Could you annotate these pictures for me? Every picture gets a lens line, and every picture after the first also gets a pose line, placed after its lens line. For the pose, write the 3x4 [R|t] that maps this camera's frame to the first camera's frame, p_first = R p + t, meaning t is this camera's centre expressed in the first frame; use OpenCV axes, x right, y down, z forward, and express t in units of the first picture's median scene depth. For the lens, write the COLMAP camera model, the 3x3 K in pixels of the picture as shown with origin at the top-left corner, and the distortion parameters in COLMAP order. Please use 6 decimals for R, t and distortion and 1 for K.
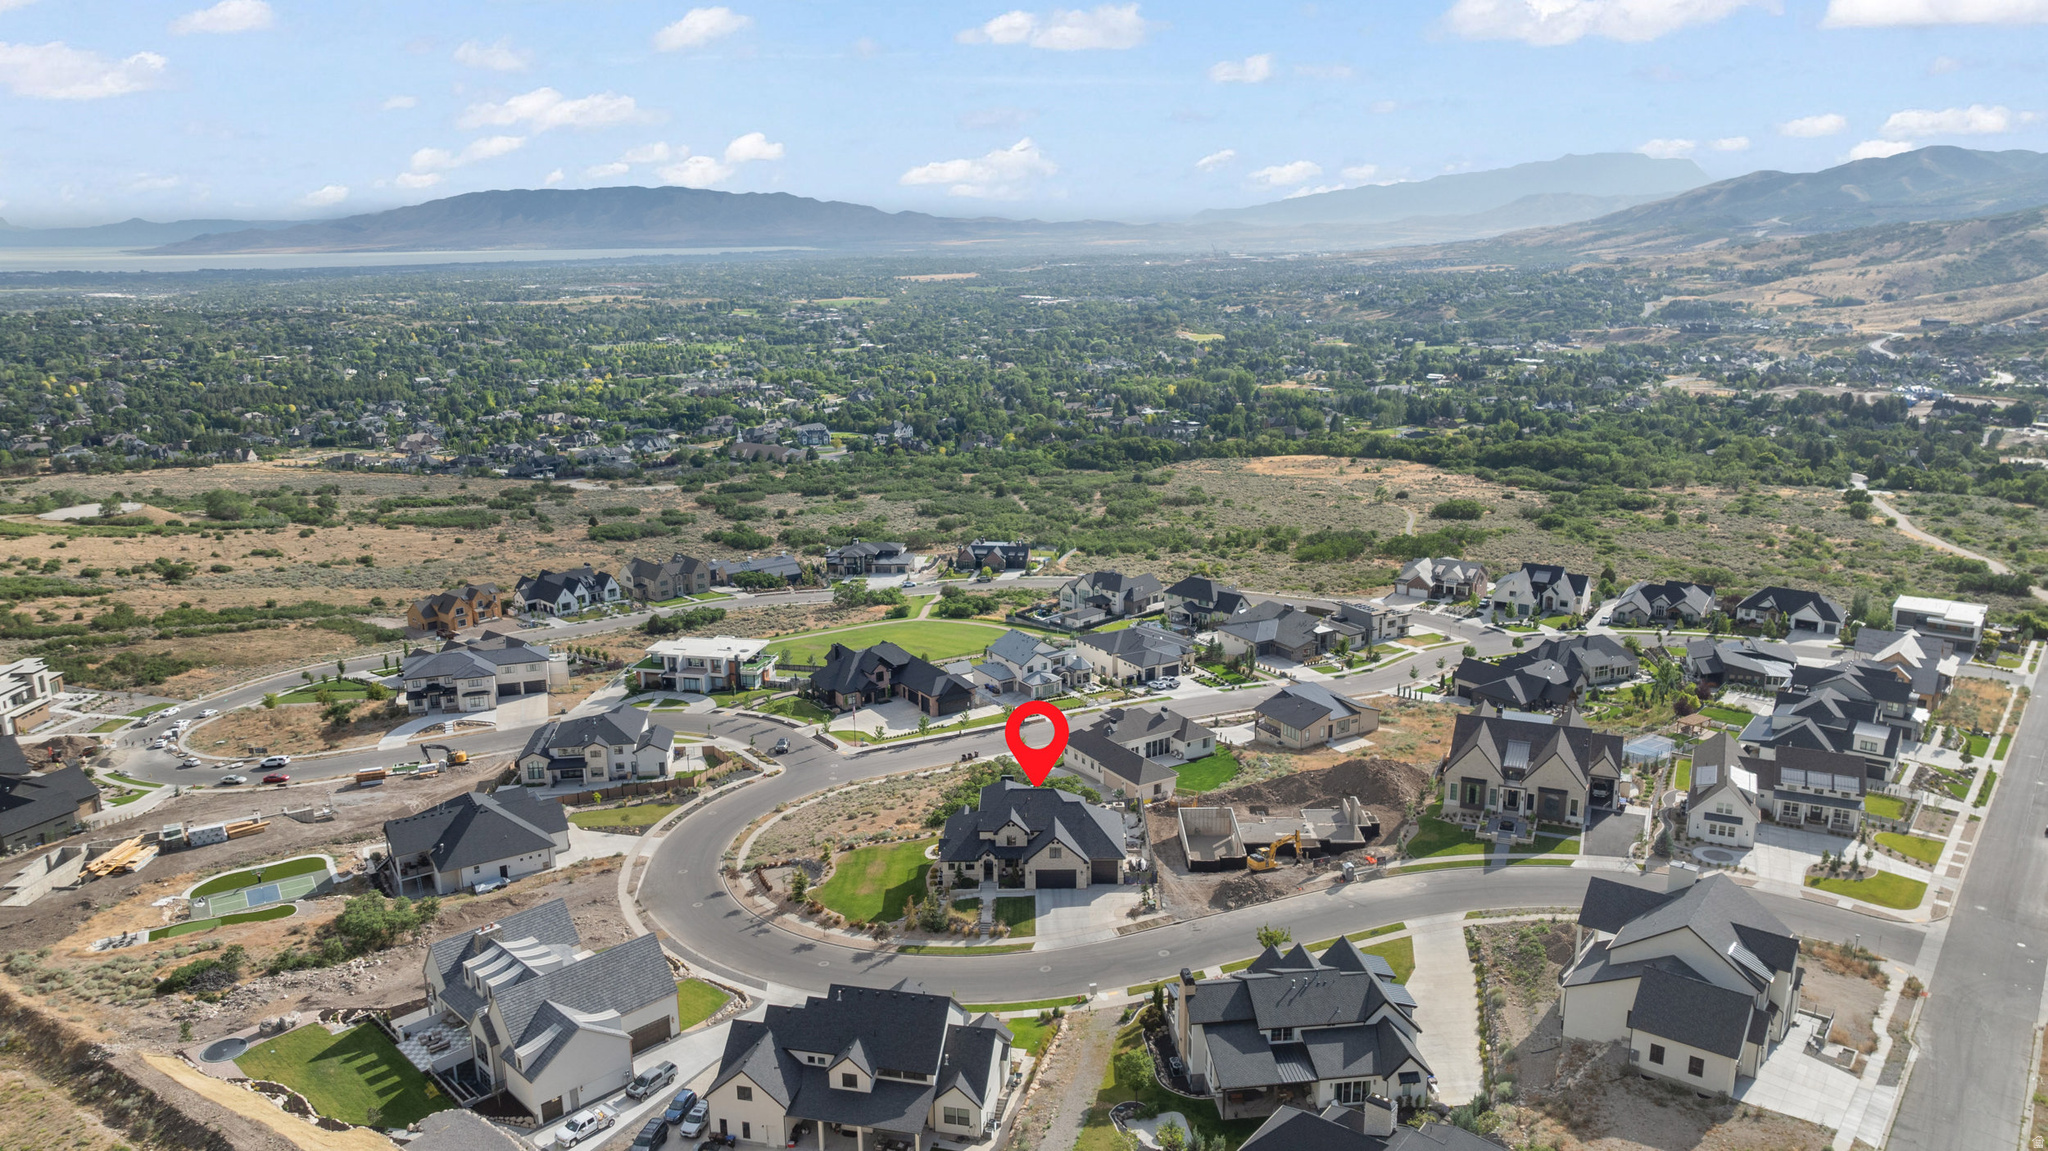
lens RADIAL K [[1439.2, 0, 1028.2], [0, 1439.2, 576.6], [0, 0, 1]] dist [-0.019221, 0.002787]
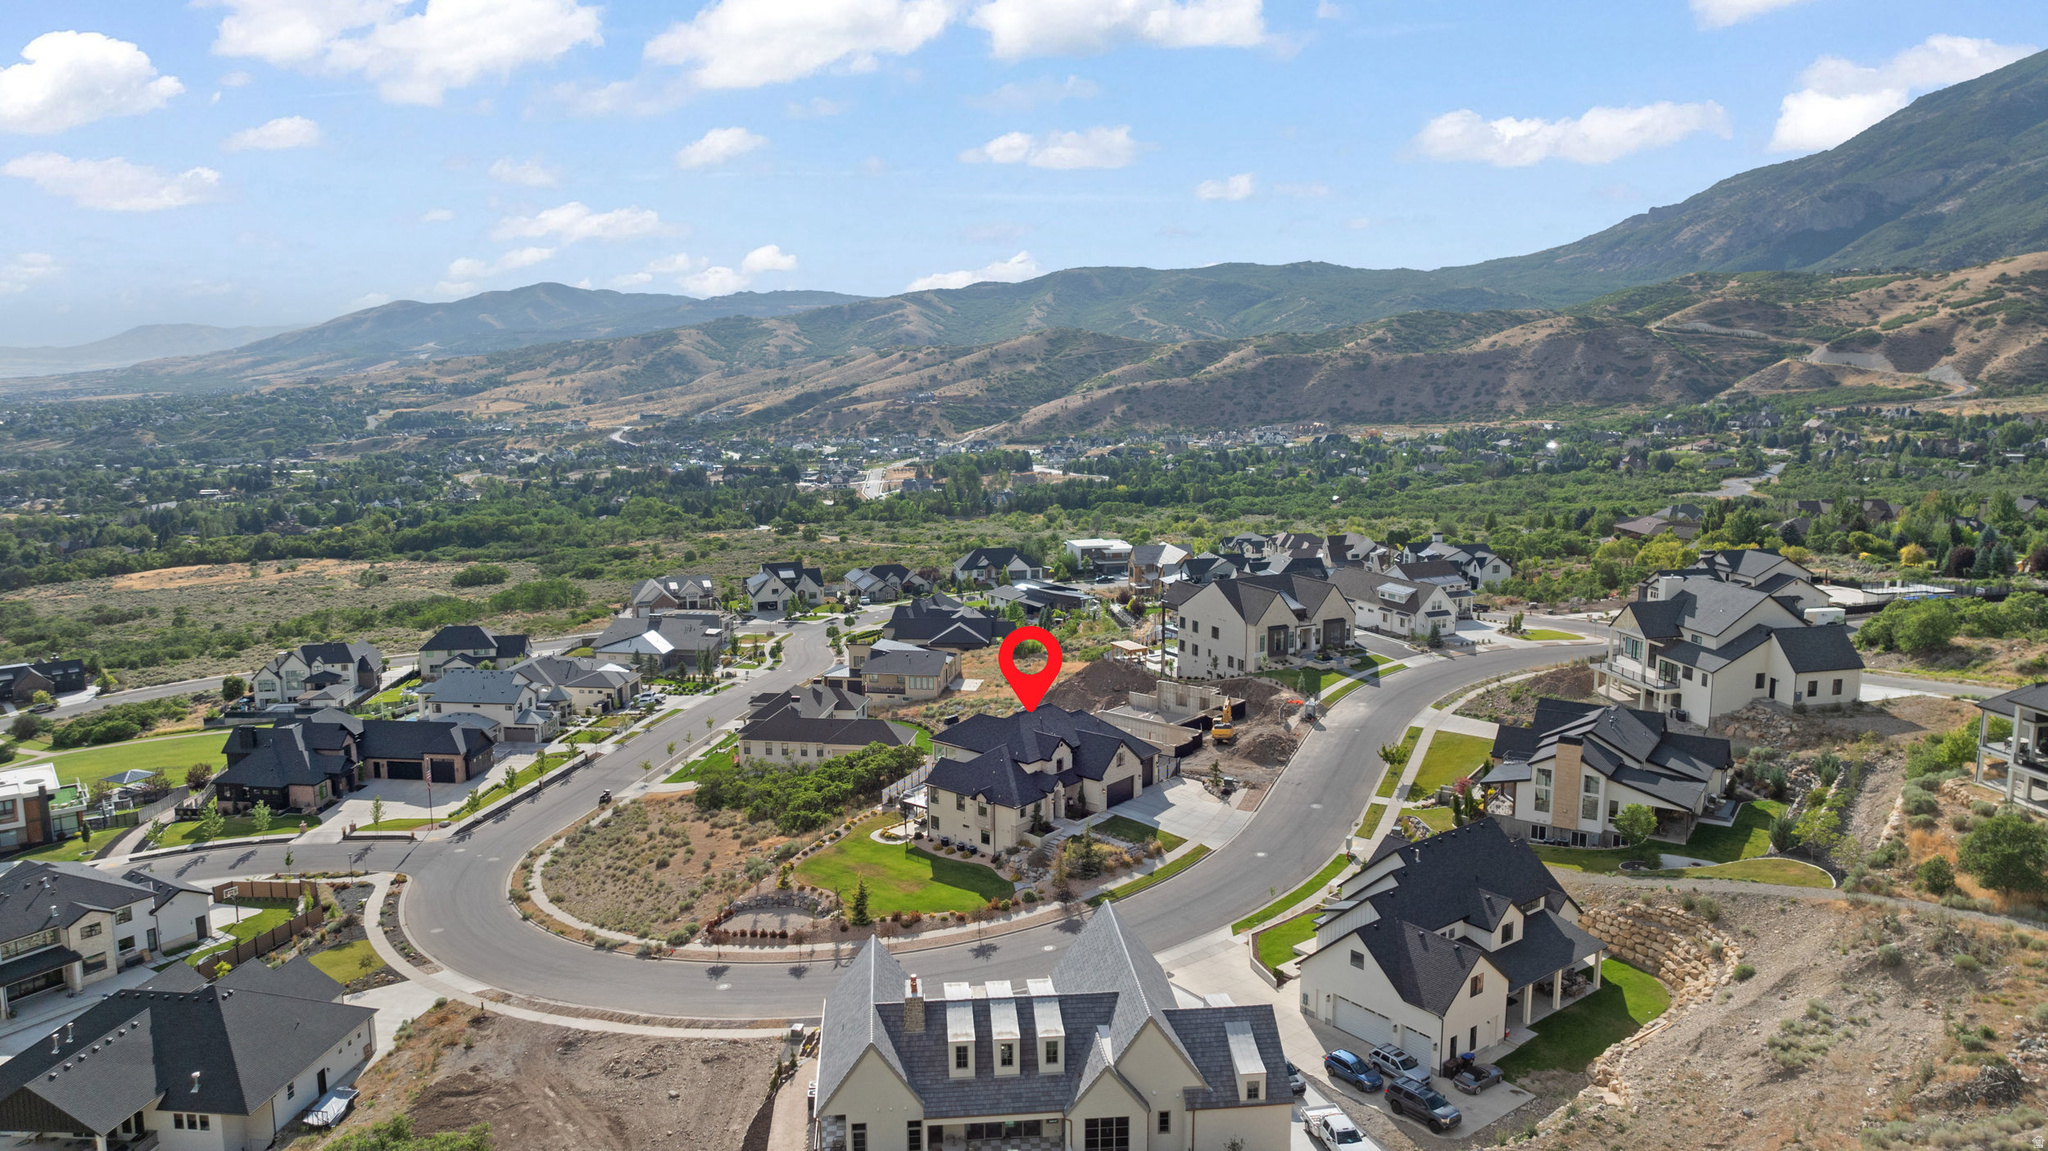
lens RADIAL K [[1439.2, 0, 1028.2], [0, 1439.2, 576.6], [0, 0, 1]] dist [-0.019221, 0.002787]
pose [[0.635965, -0.117857, 0.762665, -0.369935], [0.185911, 0.982561, -0.003187, 0.045243], [-0.748989, 0.143815, 0.646786, 0.273288]]
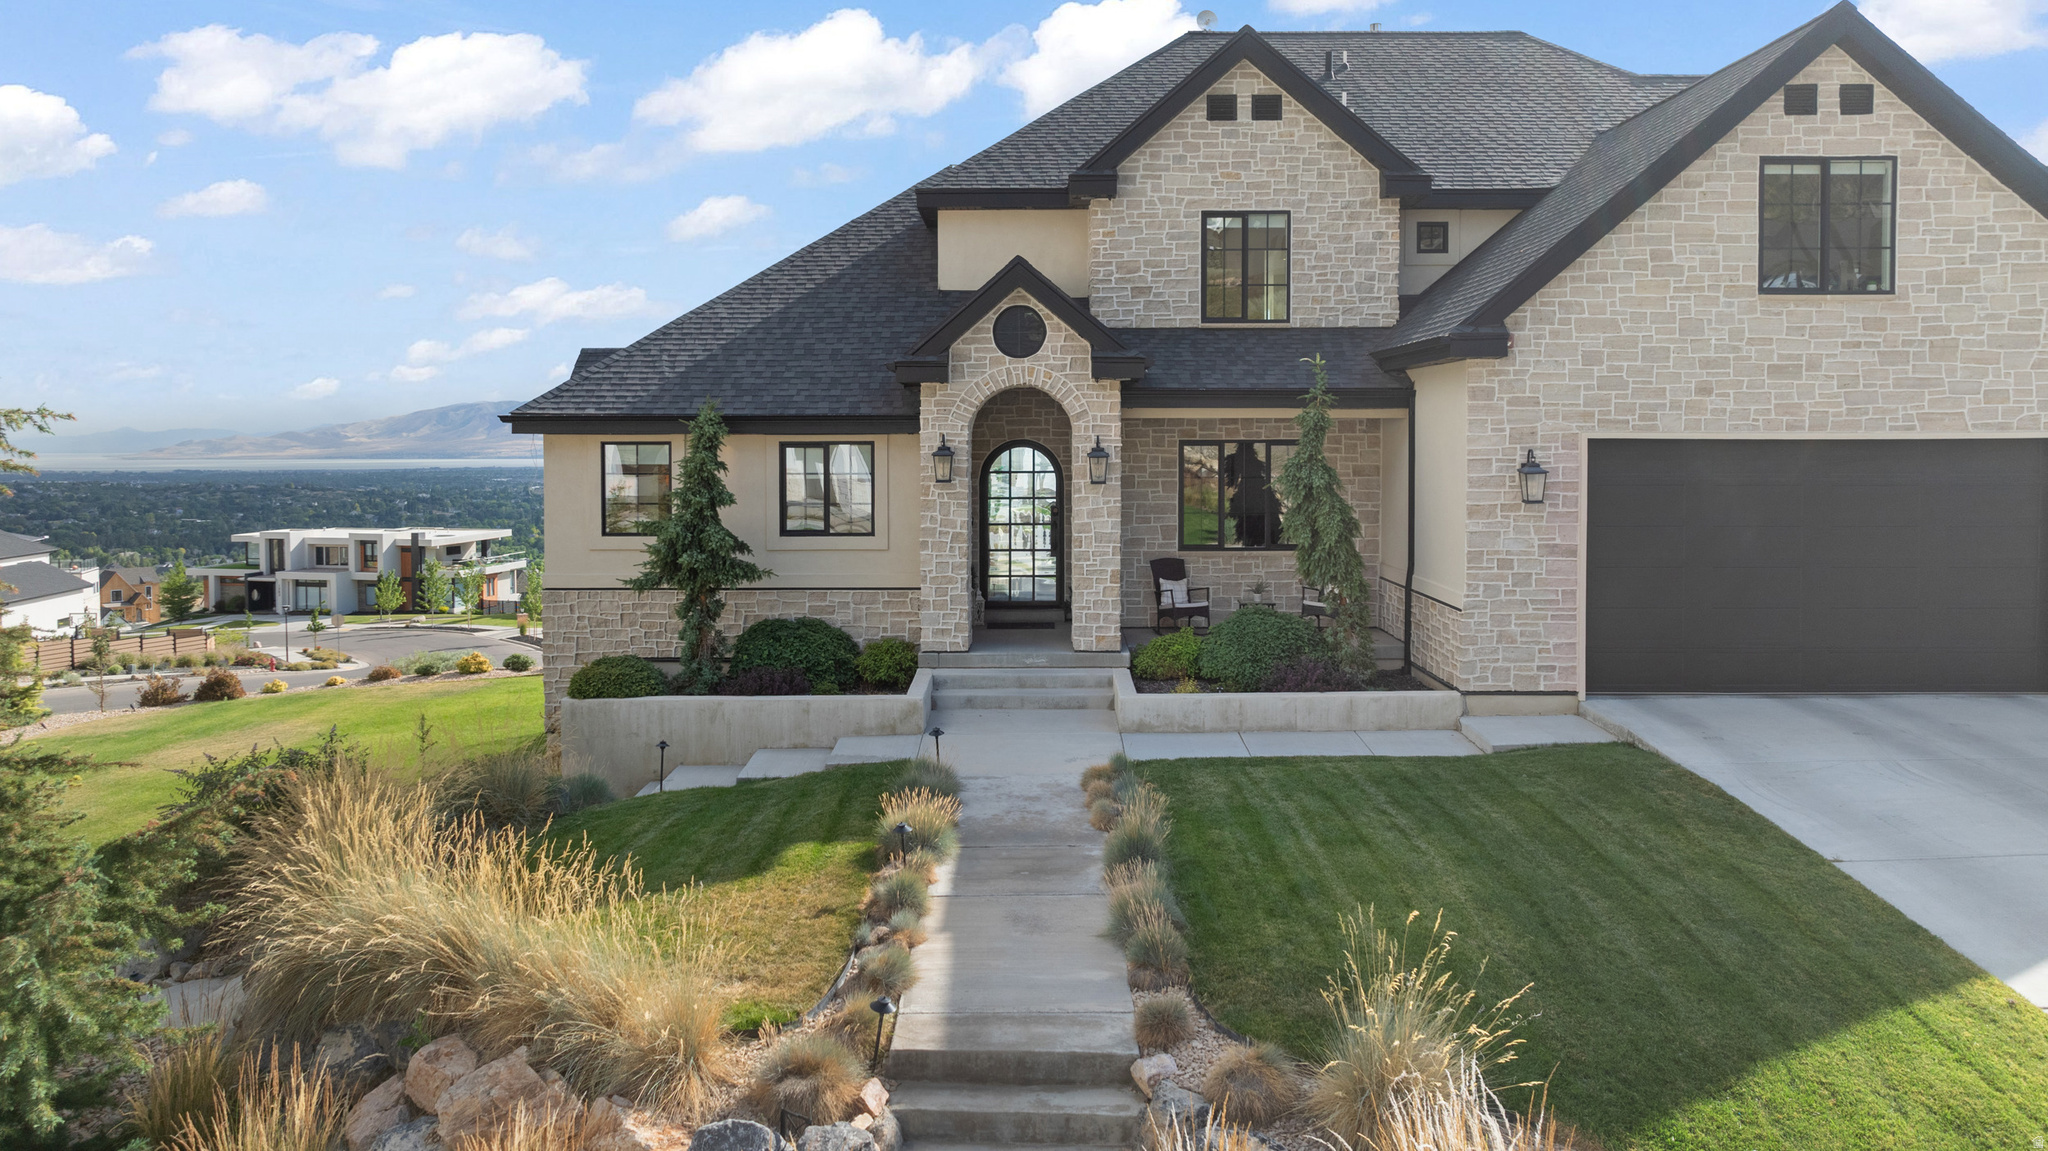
lens RADIAL K [[1465.6, 0, 1020.9], [0, 1465.6, 487.6], [0, 0, 1]] dist [-0.017813, -0.000328]
pose [[0.999941, 0.009608, 0.005130, -0.016356], [-0.008317, 0.977666, -0.209999, 0.128732], [-0.007033, 0.209944, 0.977688, 0.525889]]
